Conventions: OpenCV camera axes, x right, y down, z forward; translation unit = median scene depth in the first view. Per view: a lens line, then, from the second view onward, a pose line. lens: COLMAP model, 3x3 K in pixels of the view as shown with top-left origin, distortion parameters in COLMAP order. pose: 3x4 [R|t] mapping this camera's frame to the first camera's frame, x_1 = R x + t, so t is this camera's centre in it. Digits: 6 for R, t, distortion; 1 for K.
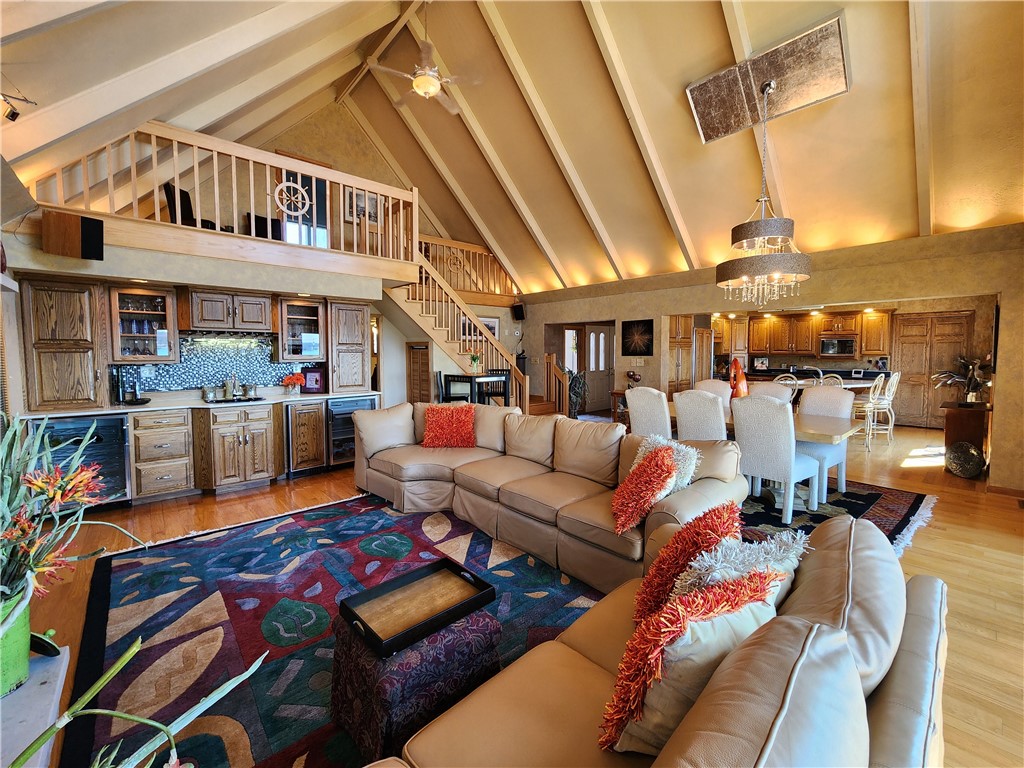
lens RADIAL K [[421.3, 0, 510.8], [0, 421.3, 374.5], [0, 0, 1]] dist [0.000904, -0.000706]
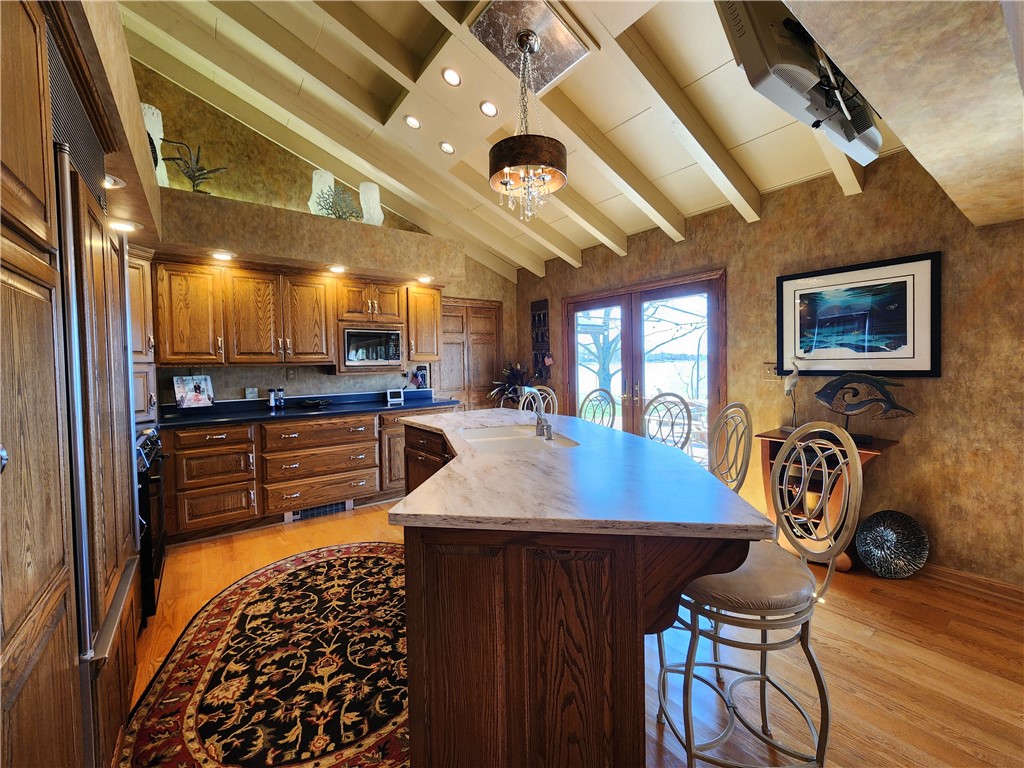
lens RADIAL K [[421.3, 0, 510.6], [0, 421.3, 378.3], [0, 0, 1]] dist [0.000904, -0.000706]
pose [[0.081069, -0.033987, 0.996129, 0.522819], [0.074900, 0.996800, 0.027915, -0.053799], [-0.993890, 0.072347, 0.083355, 1.430332]]
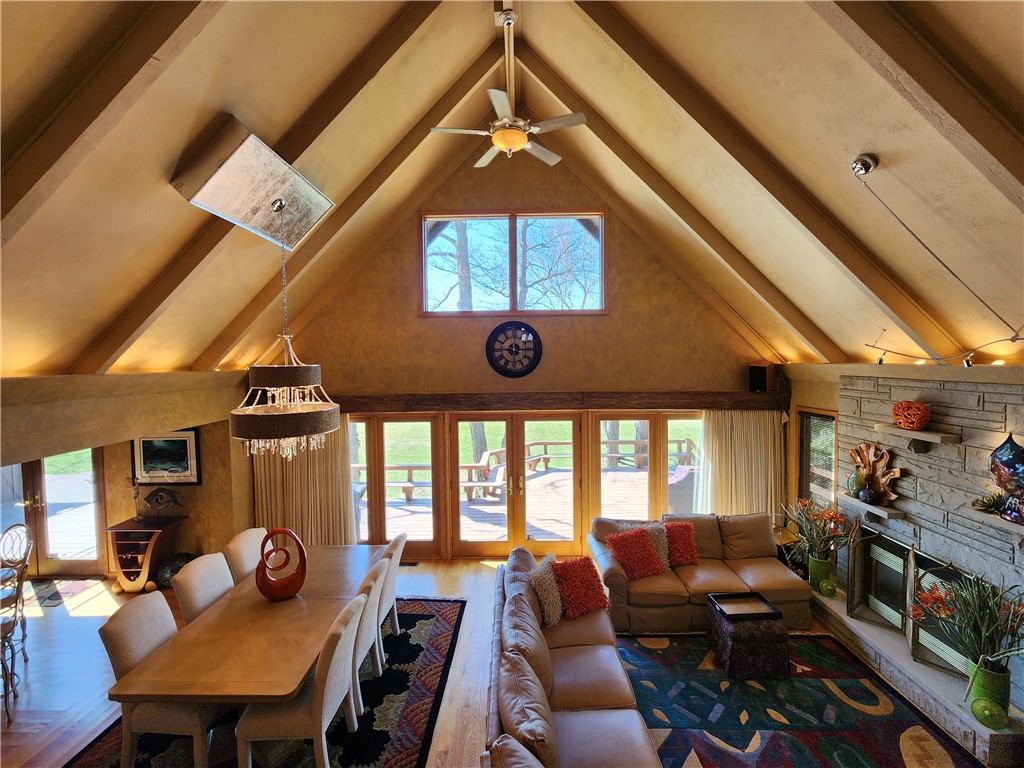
lens RADIAL K [[421.3, 0, 507.9], [0, 421.3, 375.4], [0, 0, 1]] dist [0.000904, -0.000706]
pose [[-0.737854, -0.013436, 0.674827, -0.279371], [0.053281, 0.995523, 0.078077, -0.337259], [-0.672855, 0.093565, -0.733834, 1.193883]]
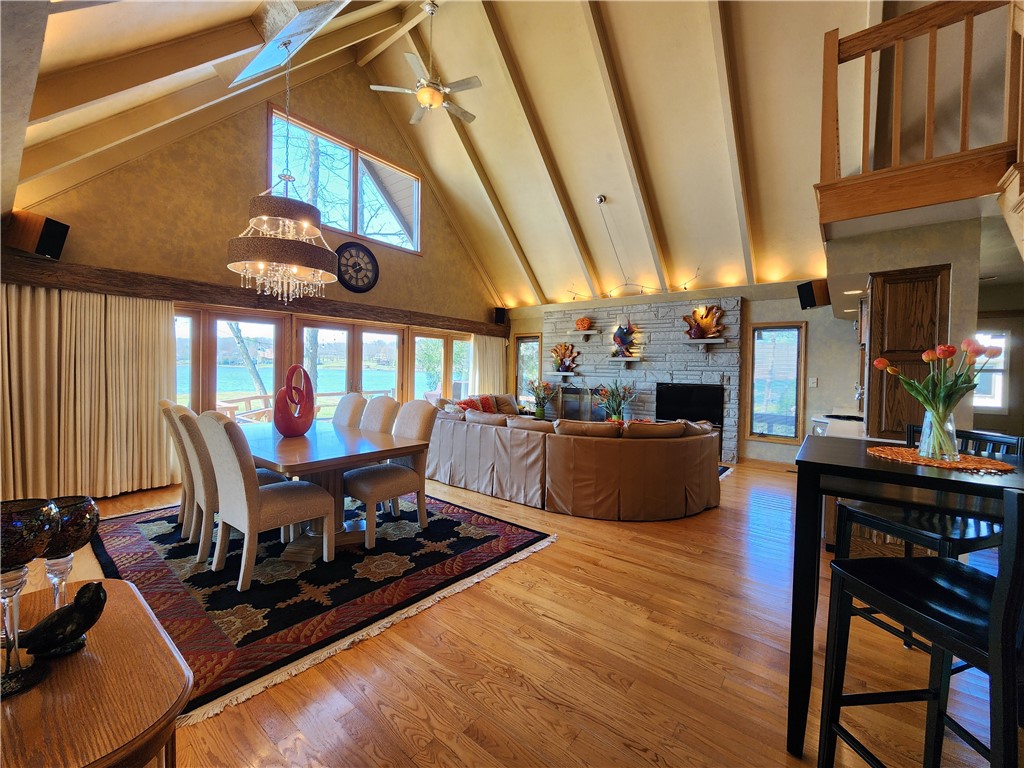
lens RADIAL K [[421.3, 0, 512.3], [0, 421.3, 375.1], [0, 0, 1]] dist [0.000904, -0.000706]
pose [[-0.983454, -0.012386, -0.180735, 0.268212], [-0.026087, 0.996944, 0.073629, -0.082857], [0.179271, 0.077126, -0.980772, 1.743129]]
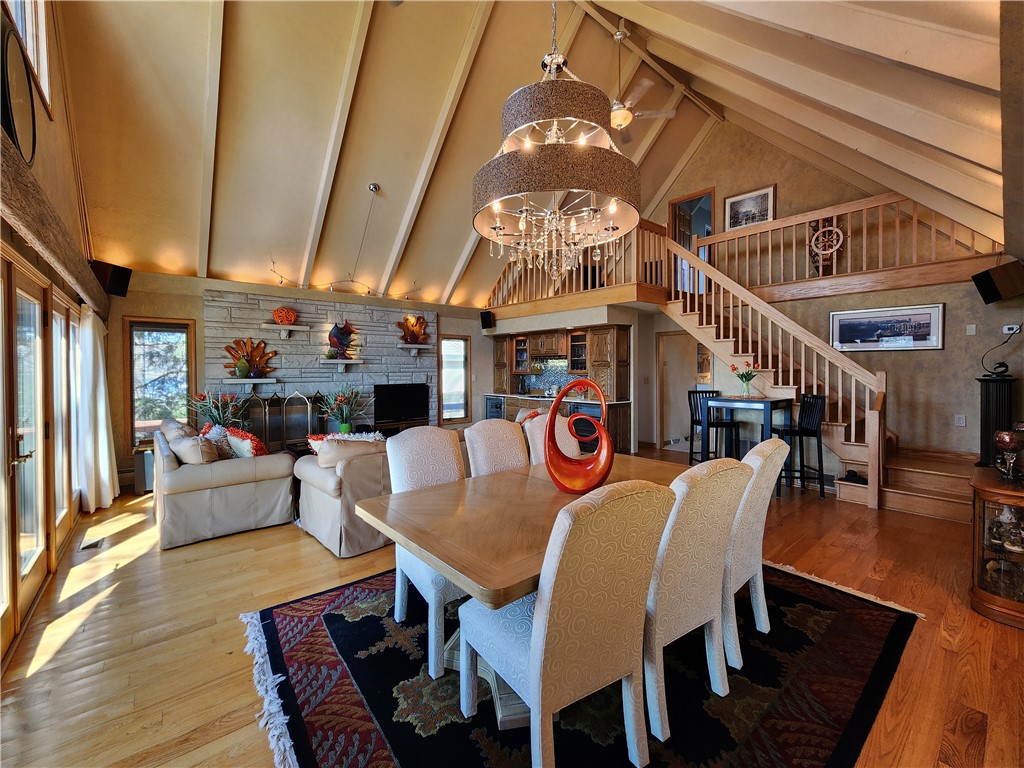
lens RADIAL K [[421.3, 0, 509.5], [0, 421.3, 374.8], [0, 0, 1]] dist [0.000904, -0.000706]
pose [[-0.012543, 0.016005, -0.999793, 0.994523], [-0.053161, 0.998447, 0.016651, -0.046250], [0.998507, 0.053359, -0.011673, 0.865098]]
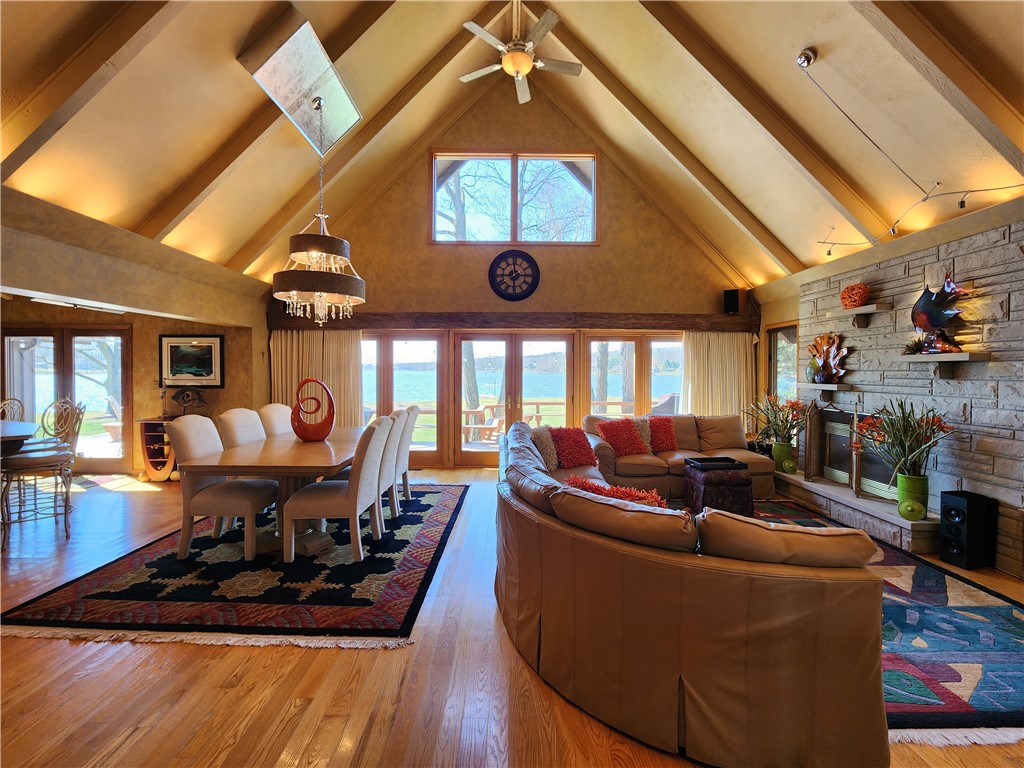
lens RADIAL K [[421.3, 0, 507.4], [0, 421.3, 375.6], [0, 0, 1]] dist [0.000904, -0.000706]
pose [[-0.755144, -0.007450, 0.655516, -0.335504], [0.036162, 0.997939, 0.053001, -0.072023], [-0.654560, 0.063728, -0.753319, 1.325445]]
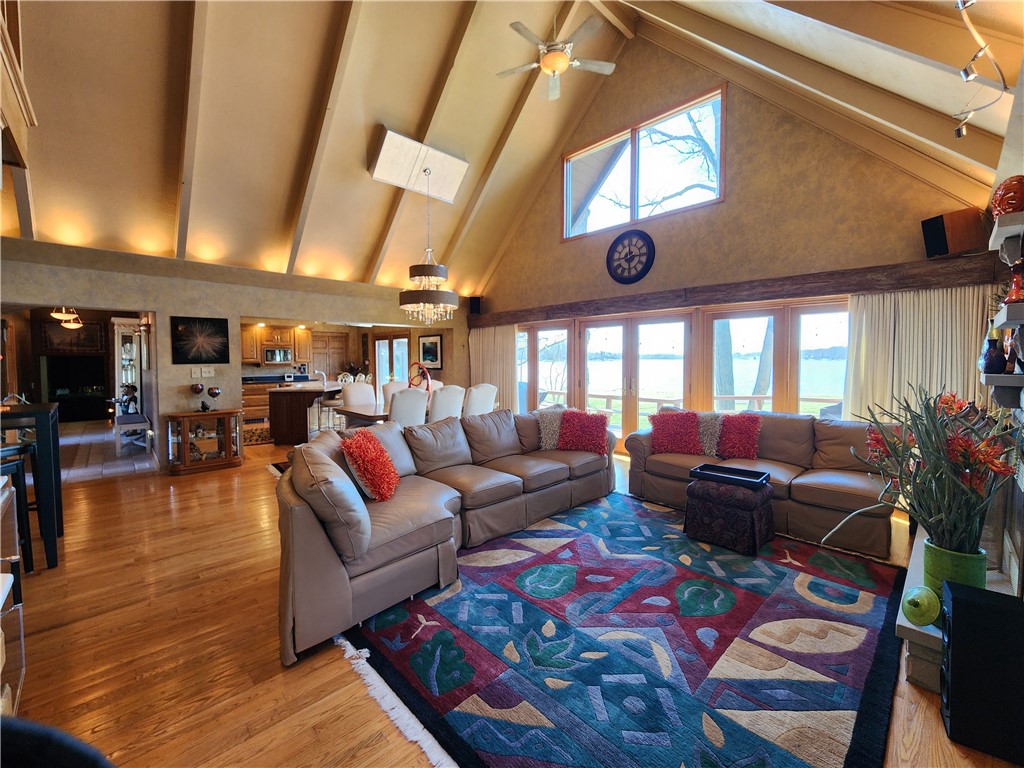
lens RADIAL K [[421.3, 0, 510.5], [0, 421.3, 374.5], [0, 0, 1]] dist [0.000904, -0.000706]
pose [[-0.042098, -0.033413, 0.998555, -0.752143], [0.060456, 0.997524, 0.035928, -0.028650], [-0.997283, 0.061881, -0.039973, 0.725427]]
